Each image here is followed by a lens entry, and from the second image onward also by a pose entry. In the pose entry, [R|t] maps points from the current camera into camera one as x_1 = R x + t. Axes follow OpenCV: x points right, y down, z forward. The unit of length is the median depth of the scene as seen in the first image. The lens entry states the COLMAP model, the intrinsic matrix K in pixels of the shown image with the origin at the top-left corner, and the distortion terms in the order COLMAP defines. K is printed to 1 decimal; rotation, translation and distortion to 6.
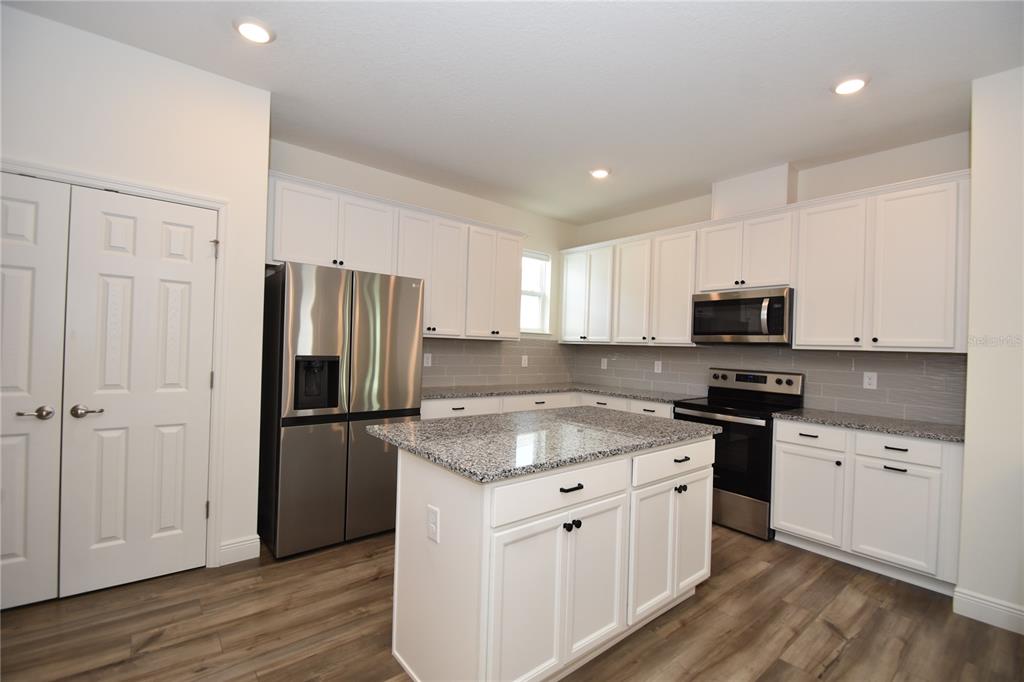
lens RADIAL K [[447.9, 0, 514.4], [0, 447.9, 344.7], [0, 0, 1]] dist [0.022807, -0.023363]
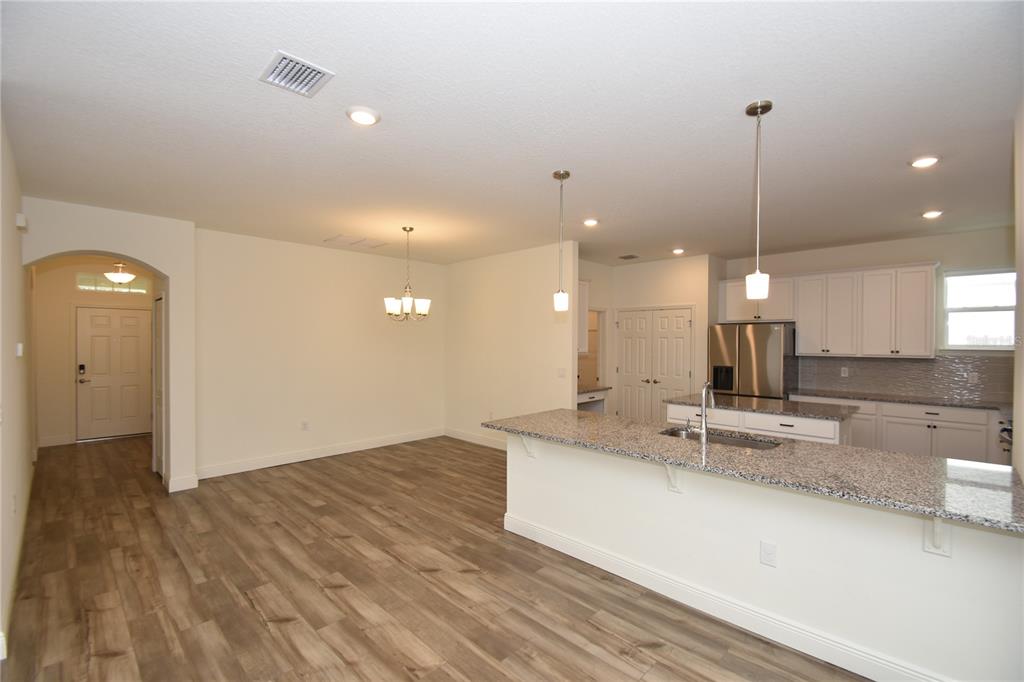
lens RADIAL K [[447.9, 0, 514.4], [0, 447.9, 344.7], [0, 0, 1]] dist [0.022807, -0.023363]
pose [[0.107552, -0.024768, -0.993891, 1.163869], [0.000432, 0.999691, -0.024865, -0.017696], [0.994199, 0.002245, 0.107529, -0.183903]]
